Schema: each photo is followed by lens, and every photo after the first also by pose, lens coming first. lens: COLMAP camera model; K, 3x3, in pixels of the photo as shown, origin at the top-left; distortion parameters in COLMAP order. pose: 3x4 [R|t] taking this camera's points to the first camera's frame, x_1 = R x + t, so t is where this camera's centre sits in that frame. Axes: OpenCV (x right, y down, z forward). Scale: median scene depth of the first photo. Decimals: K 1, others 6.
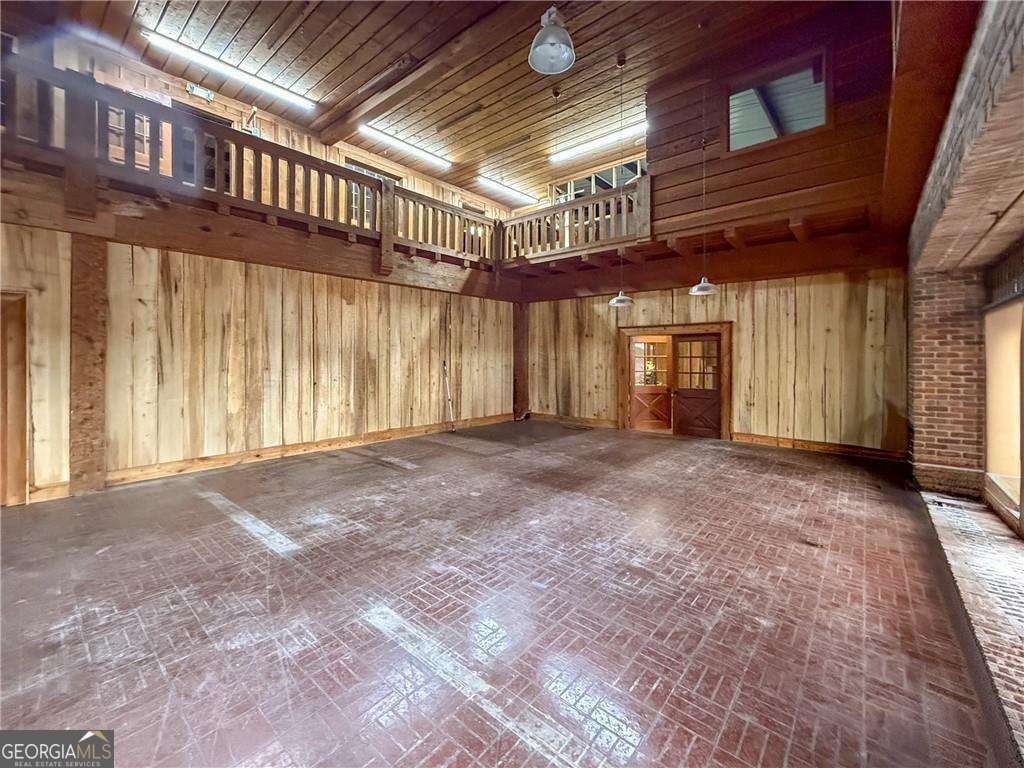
lens RADIAL K [[443.2, 0, 523.3], [0, 443.2, 359.9], [0, 0, 1]] dist [0.002867, -0.000329]
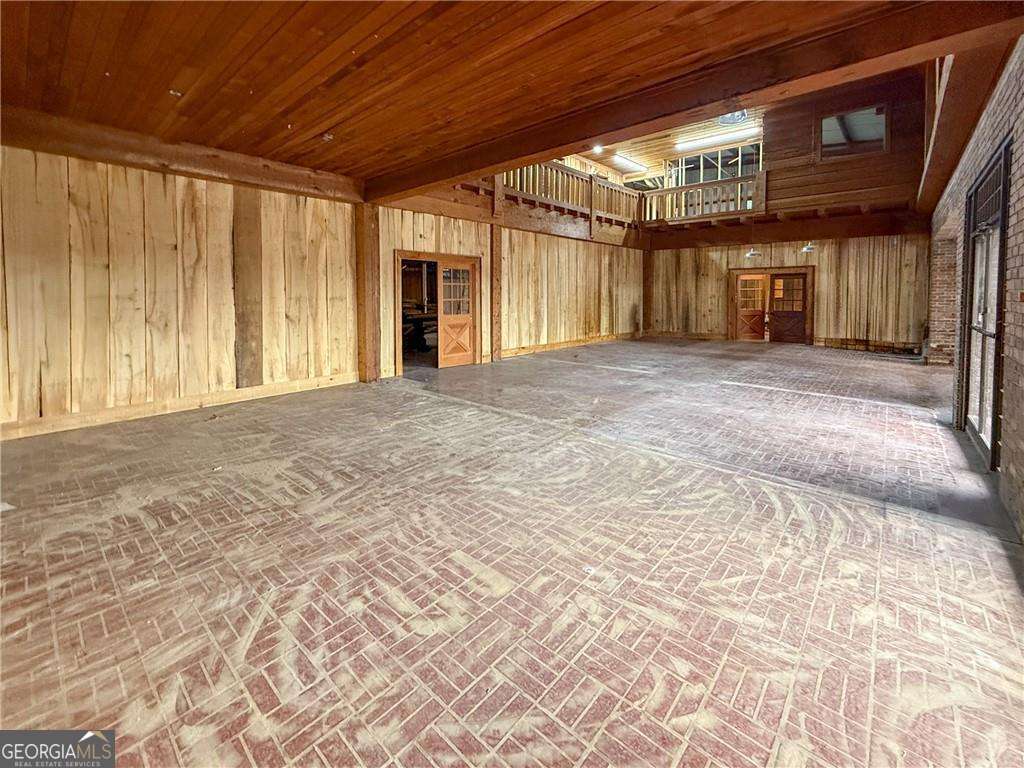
lens RADIAL K [[443.2, 0, 553.1], [0, 443.2, 309.5], [0, 0, 1]] dist [0.002867, -0.000329]
pose [[0.999992, -0.002786, 0.002965, -0.458189], [0.002689, 0.999469, 0.032461, 0.011907], [-0.003054, -0.032453, 0.999469, -0.551409]]
